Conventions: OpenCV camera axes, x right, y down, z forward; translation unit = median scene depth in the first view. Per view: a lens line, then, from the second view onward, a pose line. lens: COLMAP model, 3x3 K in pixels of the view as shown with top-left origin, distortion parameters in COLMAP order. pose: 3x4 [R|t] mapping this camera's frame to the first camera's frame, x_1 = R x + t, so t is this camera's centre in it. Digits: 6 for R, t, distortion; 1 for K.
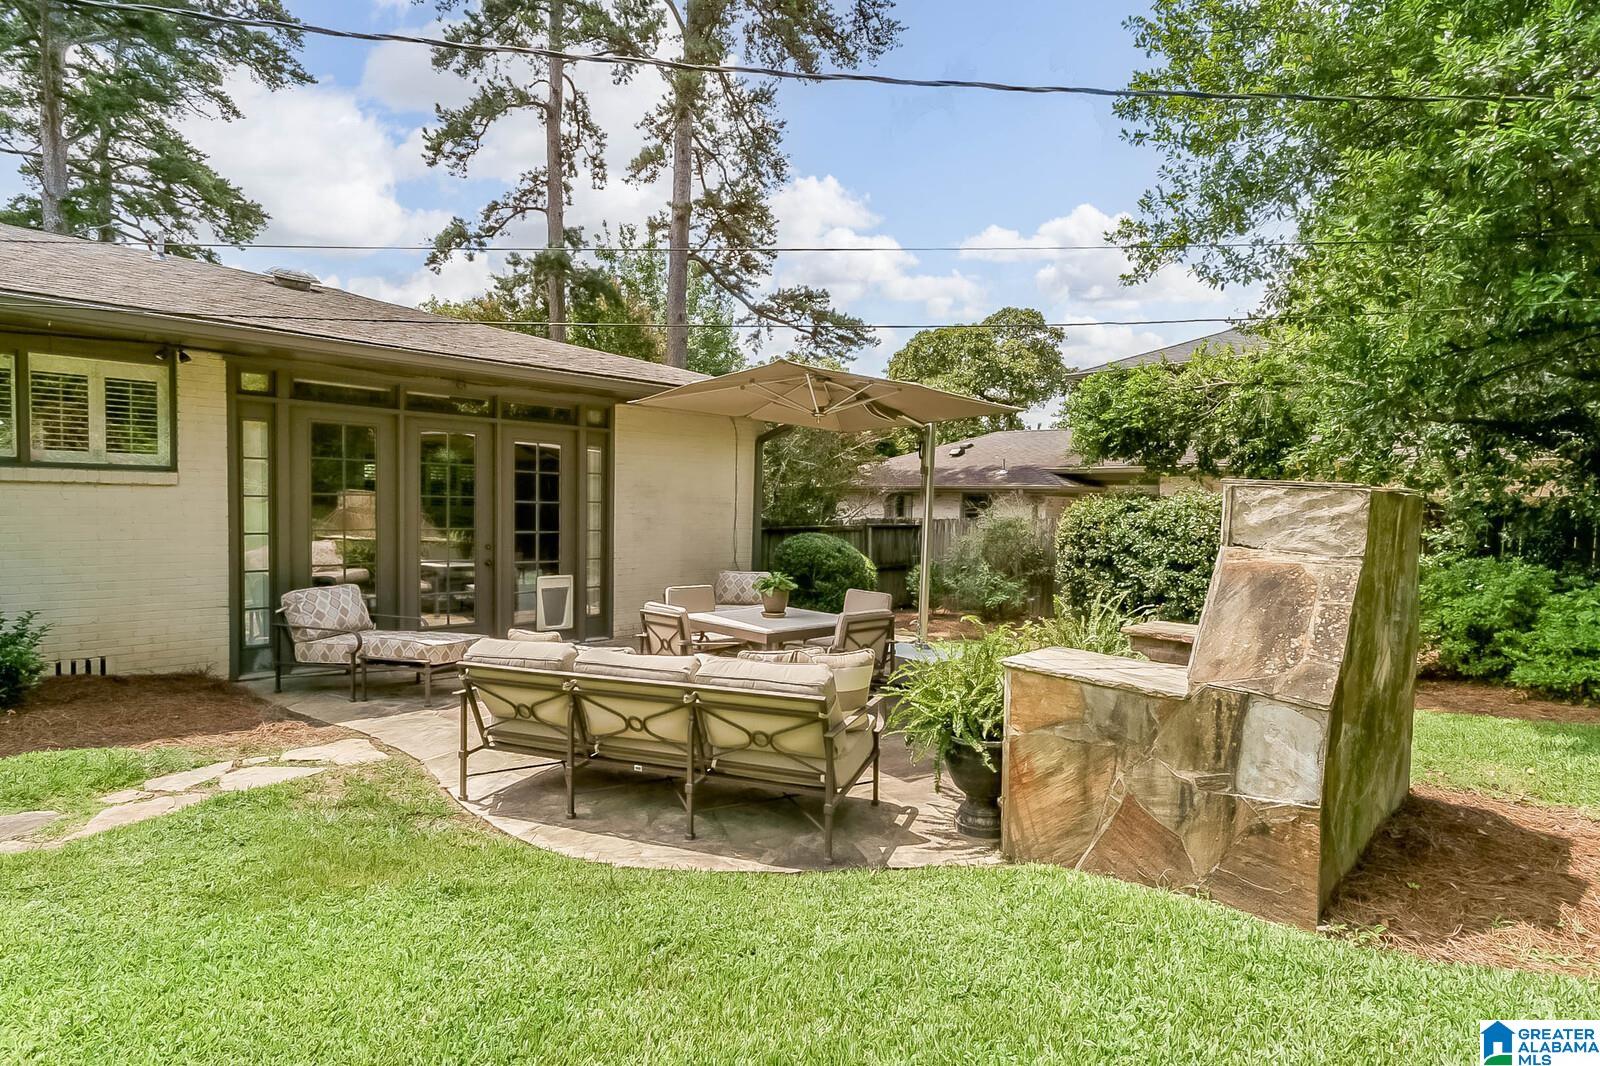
lens RADIAL K [[776.6, 0, 800.0], [0, 776.6, 533.0], [0, 0, 1]] dist [0.009635, -0.000052]
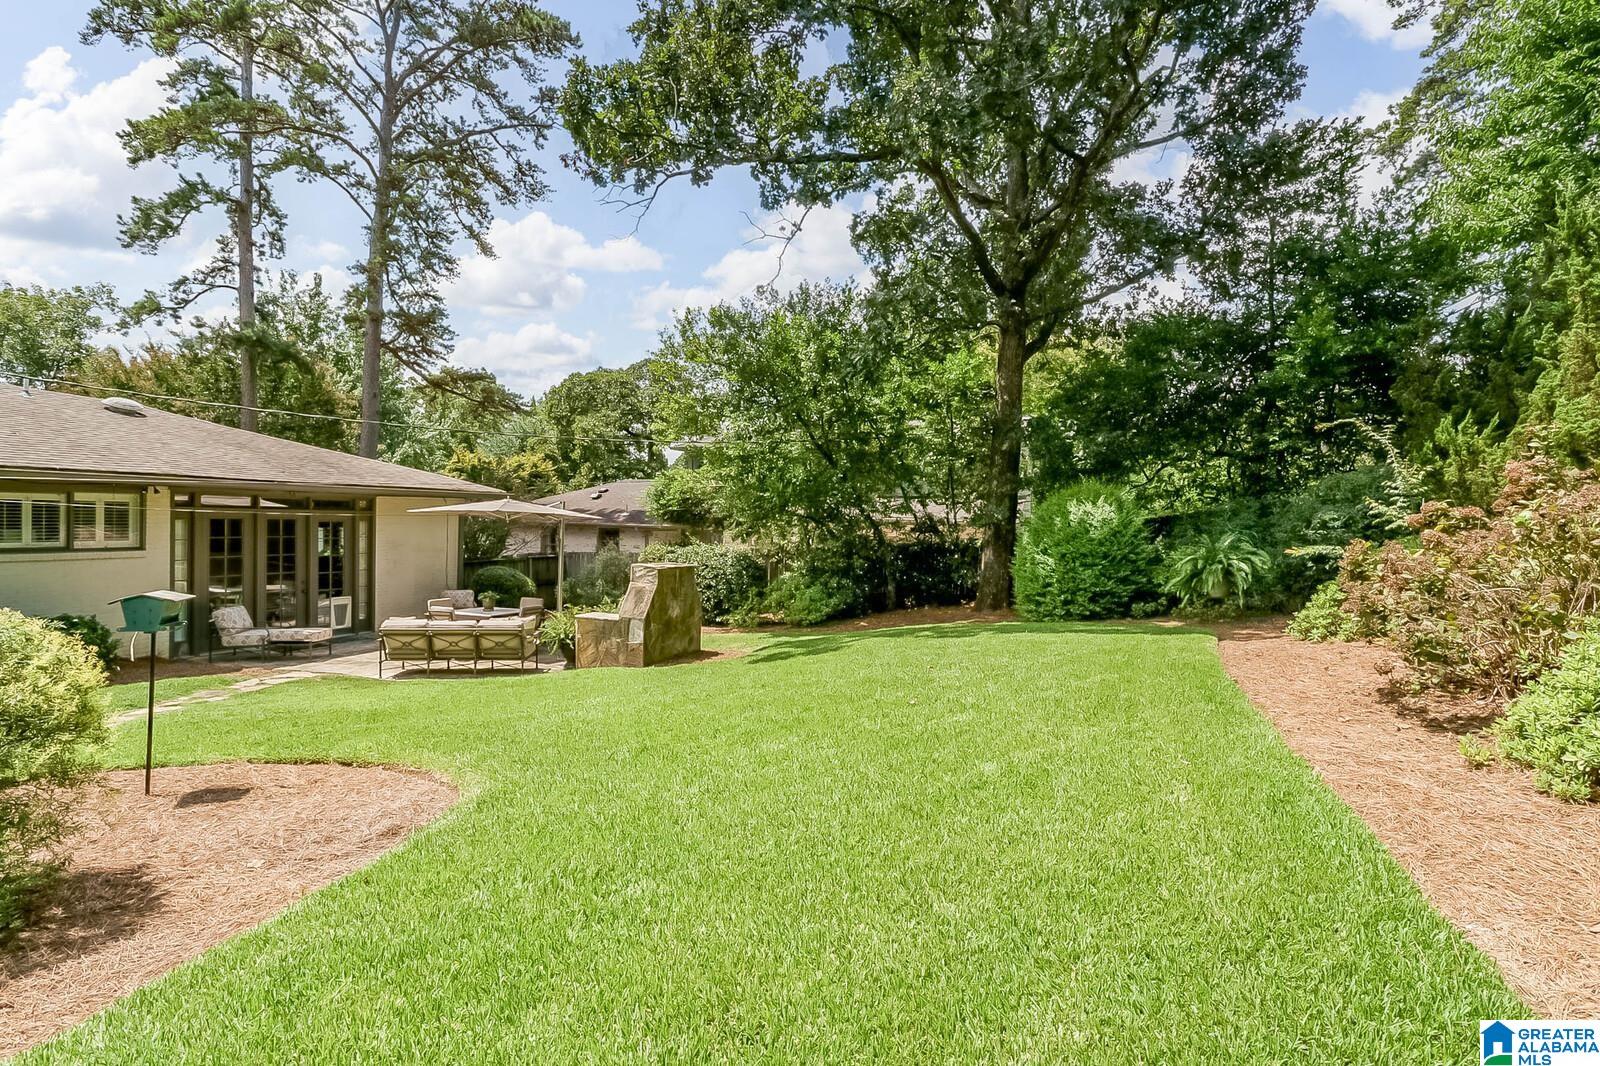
lens RADIAL K [[776.6, 0, 800.0], [0, 776.6, 533.0], [0, 0, 1]] dist [0.009635, -0.000052]
pose [[0.909413, -0.005051, 0.415864, -0.101130], [0.008221, 0.999949, -0.005833, -0.066923], [-0.415814, 0.008724, 0.909408, -0.973268]]
